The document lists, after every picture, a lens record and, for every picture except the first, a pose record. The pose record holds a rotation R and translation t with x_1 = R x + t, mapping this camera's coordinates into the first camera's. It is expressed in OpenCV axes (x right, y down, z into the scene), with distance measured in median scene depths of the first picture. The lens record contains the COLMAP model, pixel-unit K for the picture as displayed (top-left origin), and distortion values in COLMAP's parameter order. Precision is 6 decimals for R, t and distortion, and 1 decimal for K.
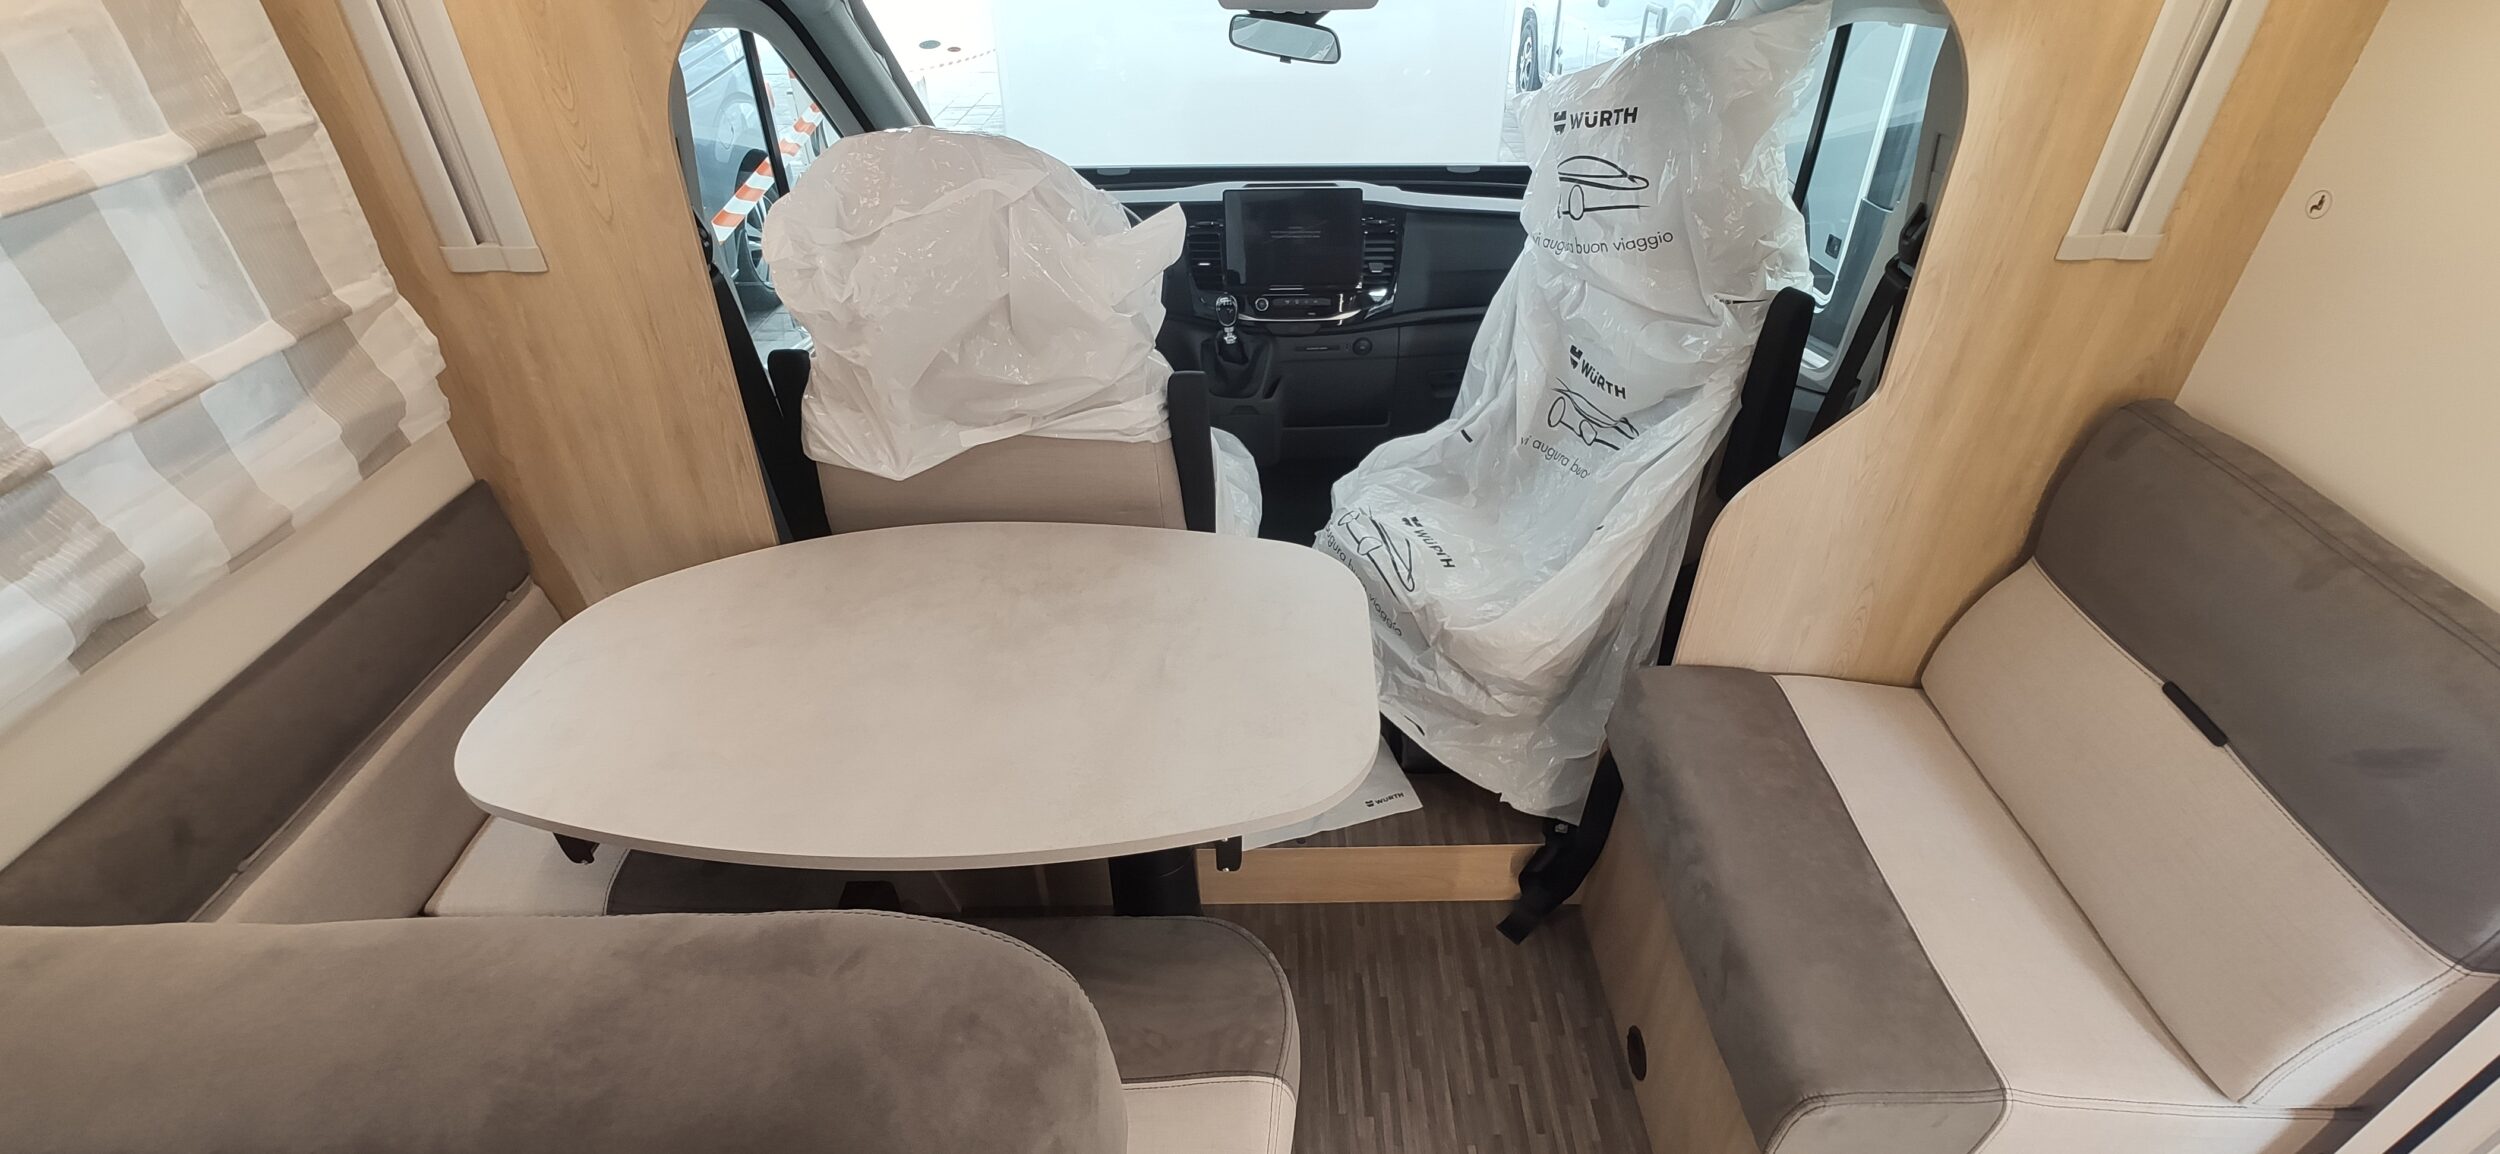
lens RADIAL K [[1088.0, 0, 1277.0], [0, 1088.0, 572.7], [0, 0, 1]] dist [-0.000064, 0.000576]
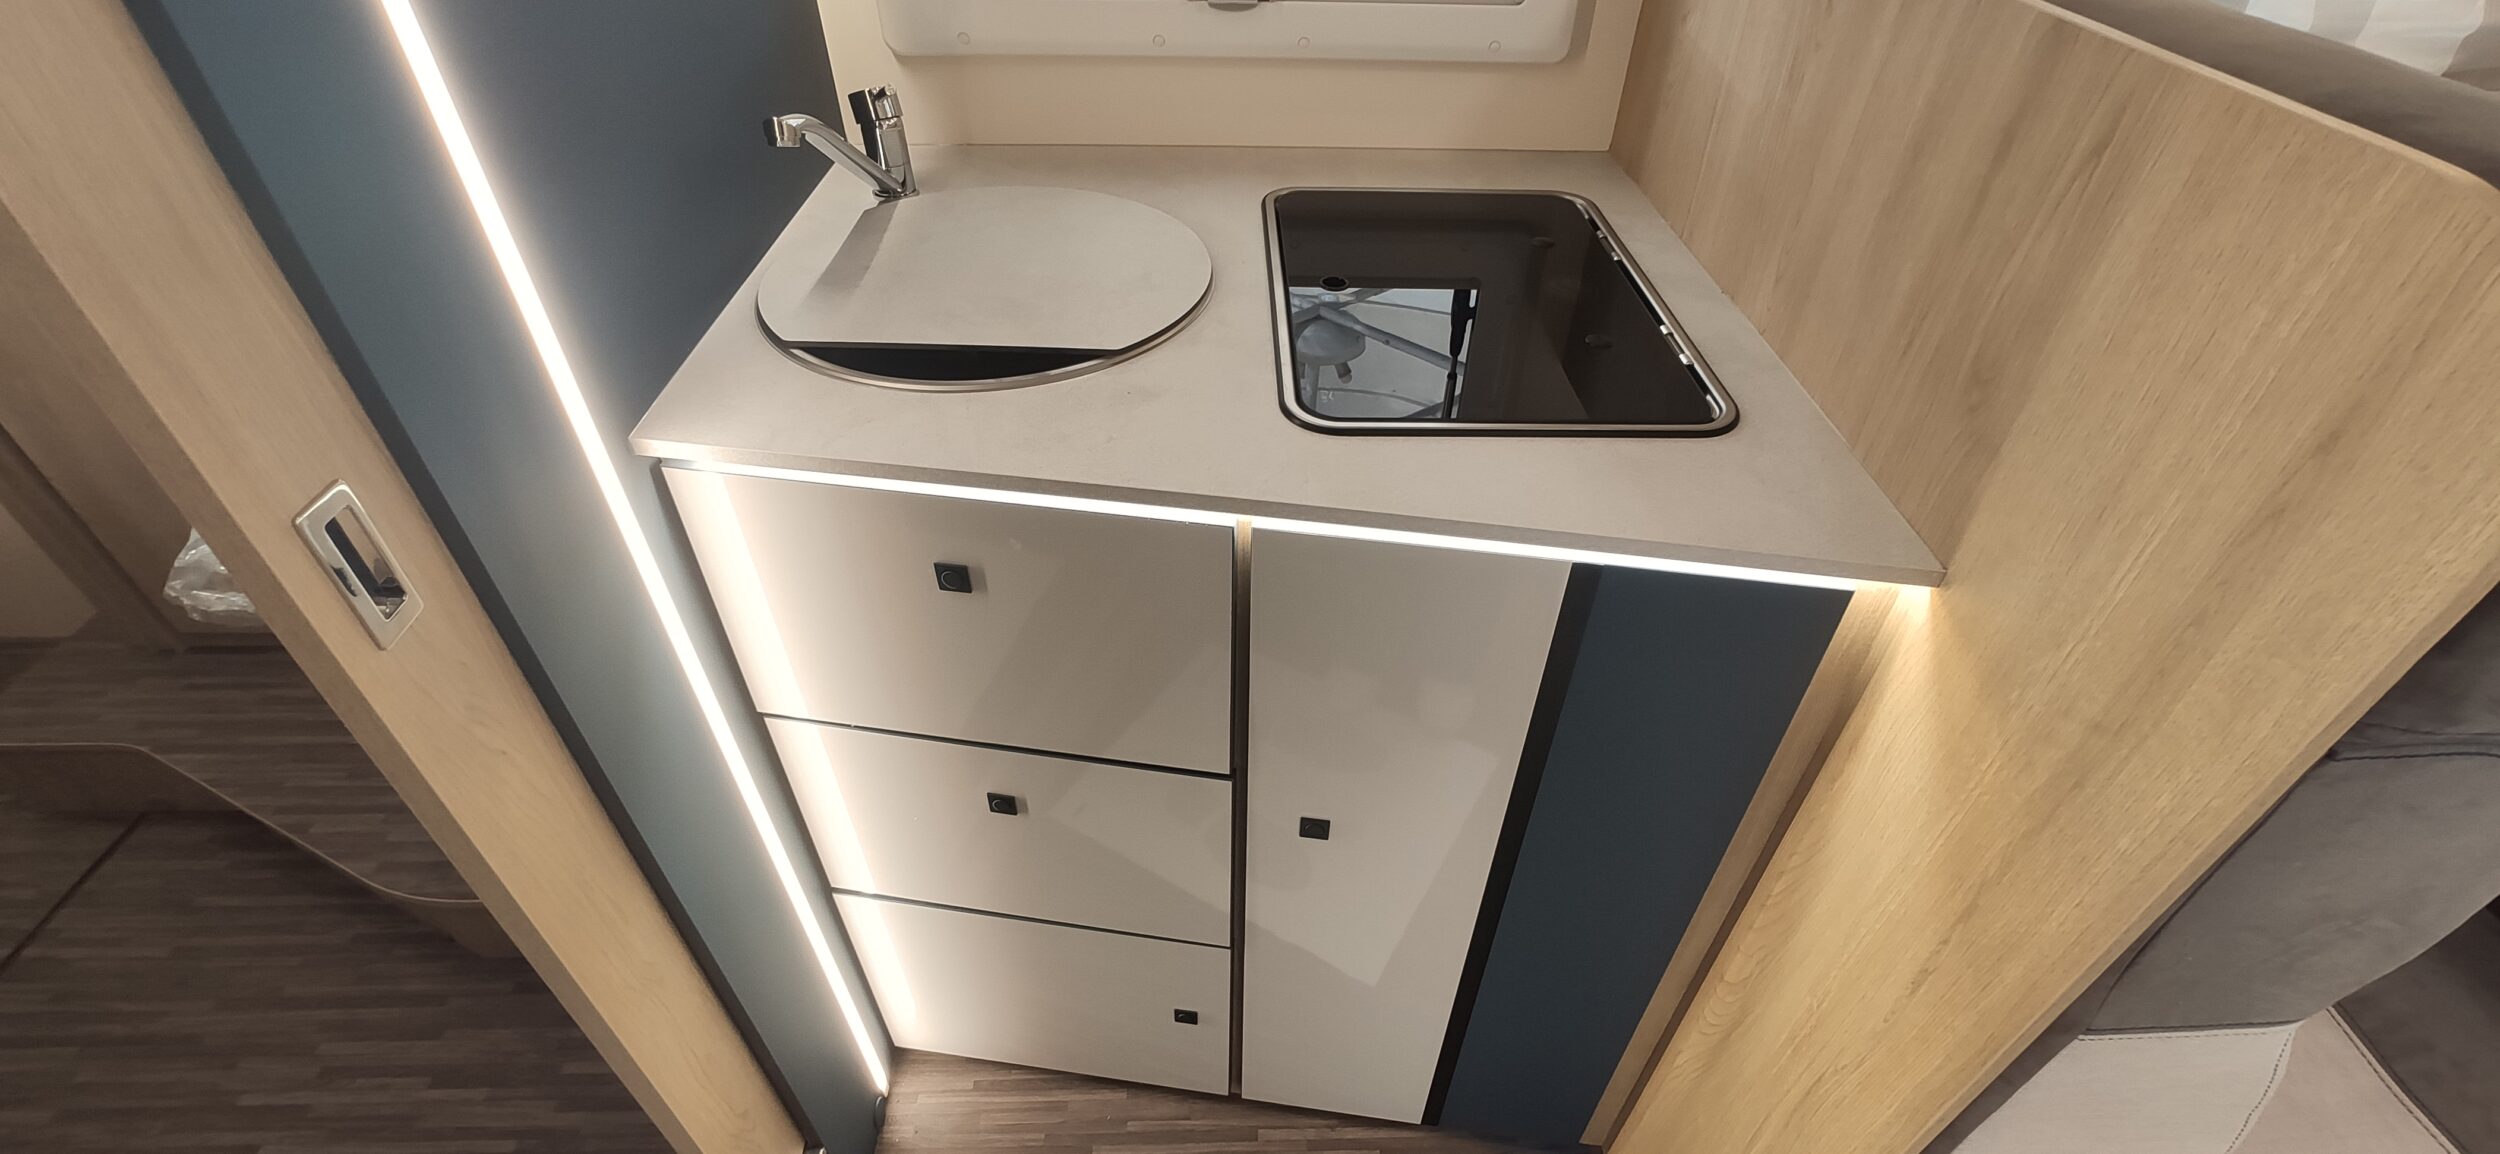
lens RADIAL K [[1088.8, 0, 1250.0], [0, 1088.8, 577.0], [0, 0, 1]] dist [-0.018742, 0.010426]
pose [[0.023616, 0.643858, -0.764781, 0.122699], [-0.578649, 0.632627, 0.514731, 0.228087], [0.815234, 0.430384, 0.387508, -0.040872]]
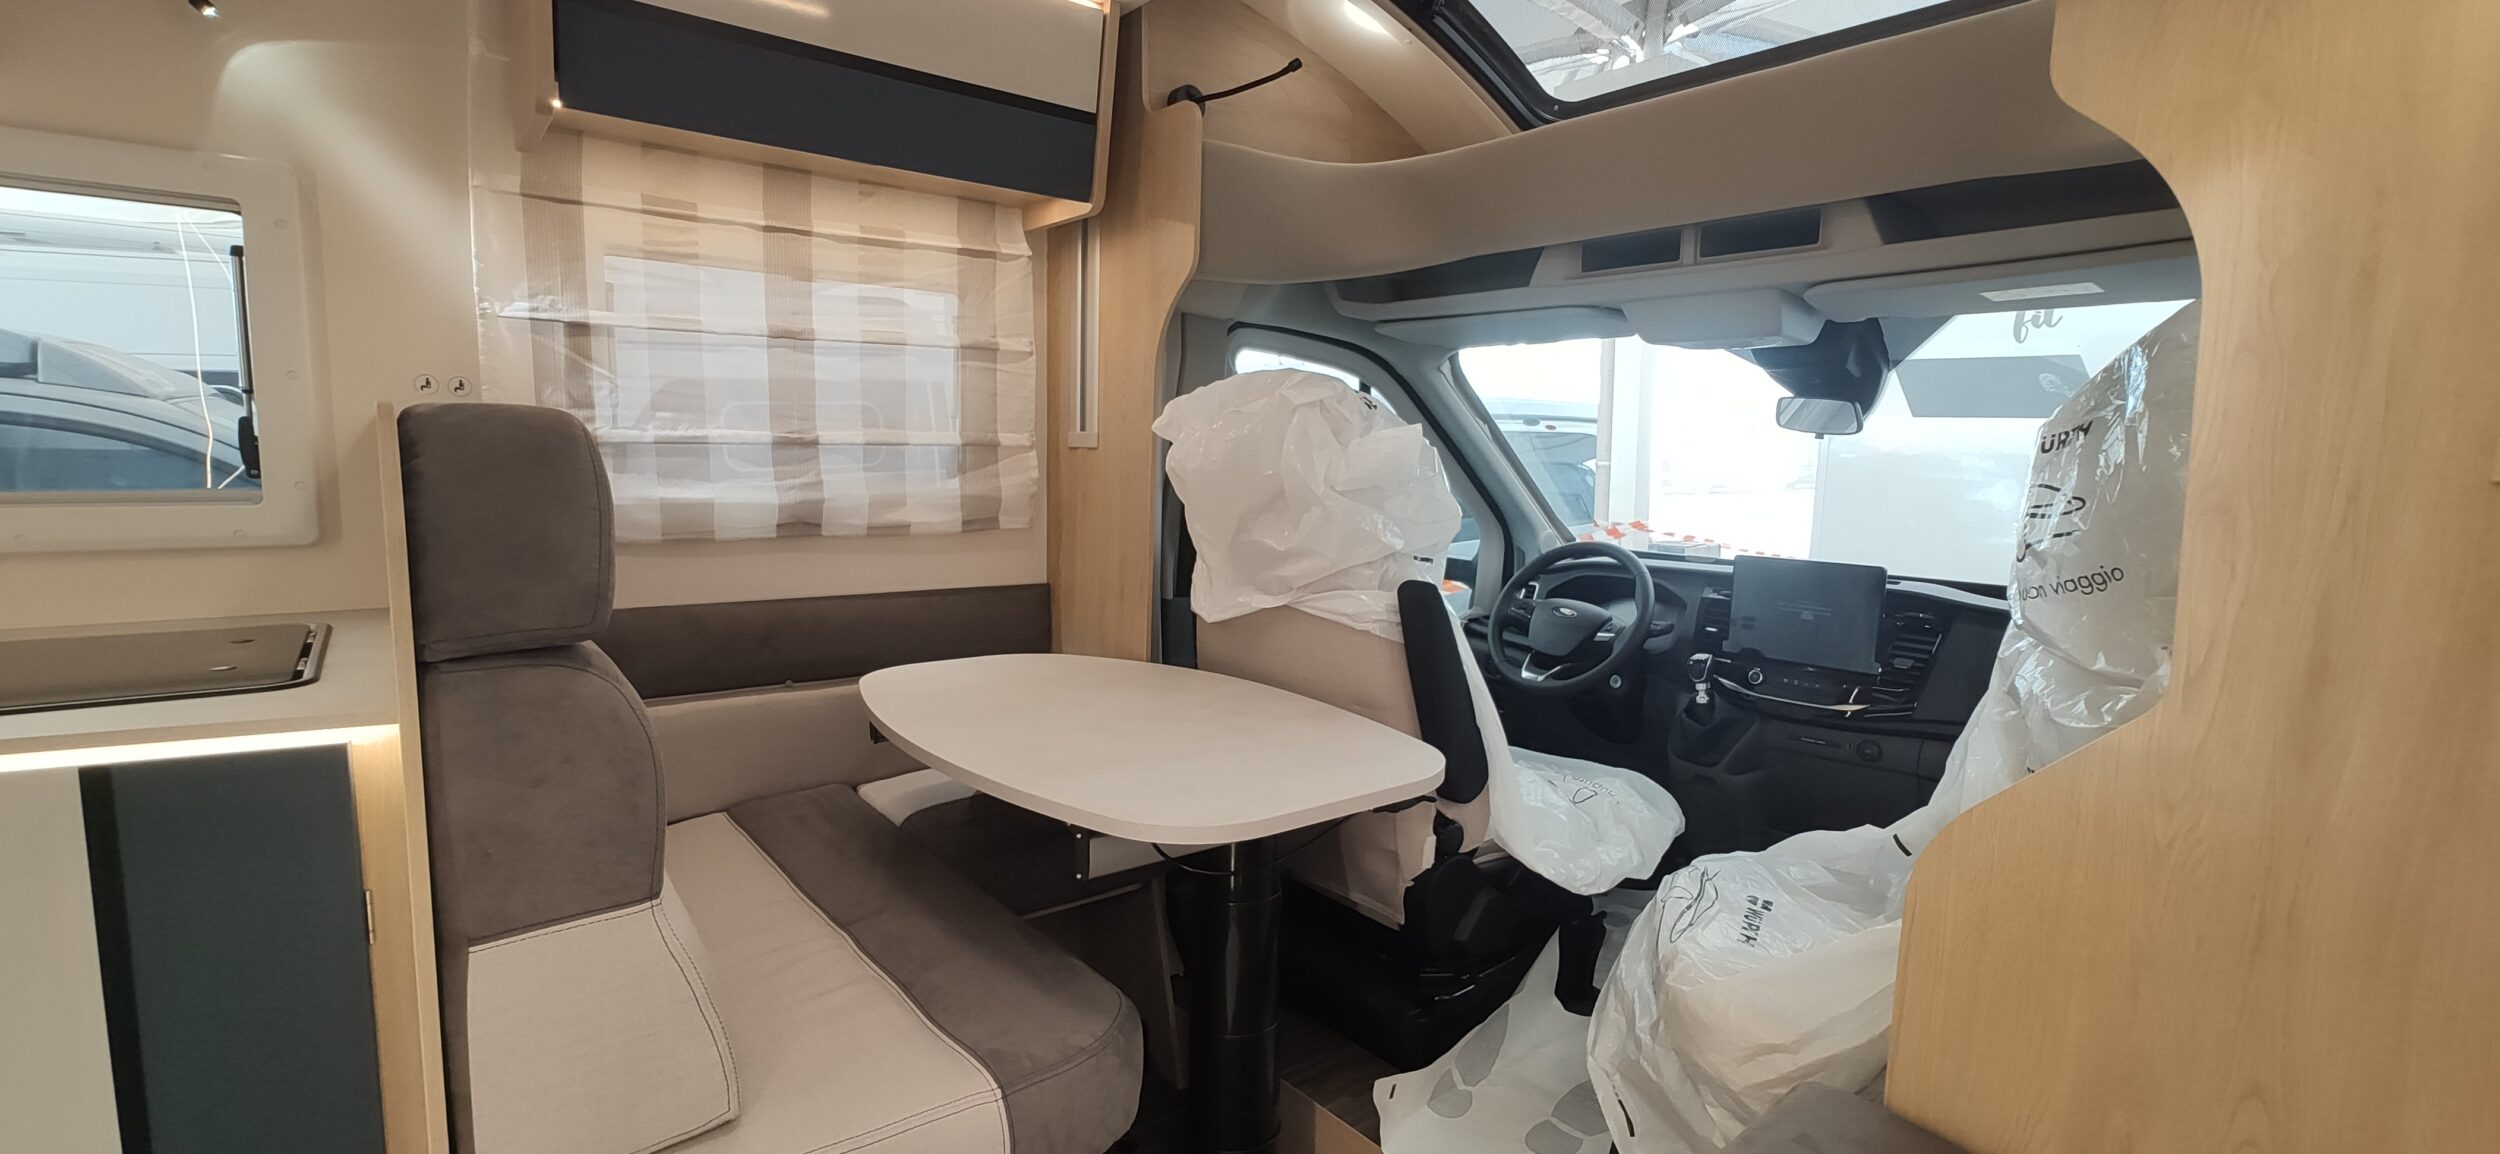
lens RADIAL K [[1088.8, 0, 1250.0], [0, 1088.8, 577.0], [0, 0, 1]] dist [-0.018742, 0.010426]
pose [[0.629482, 0.113300, -0.768710, 0.596122], [-0.457932, 0.853340, -0.249218, 0.150144], [0.627734, 0.508895, 0.589046, 0.230778]]
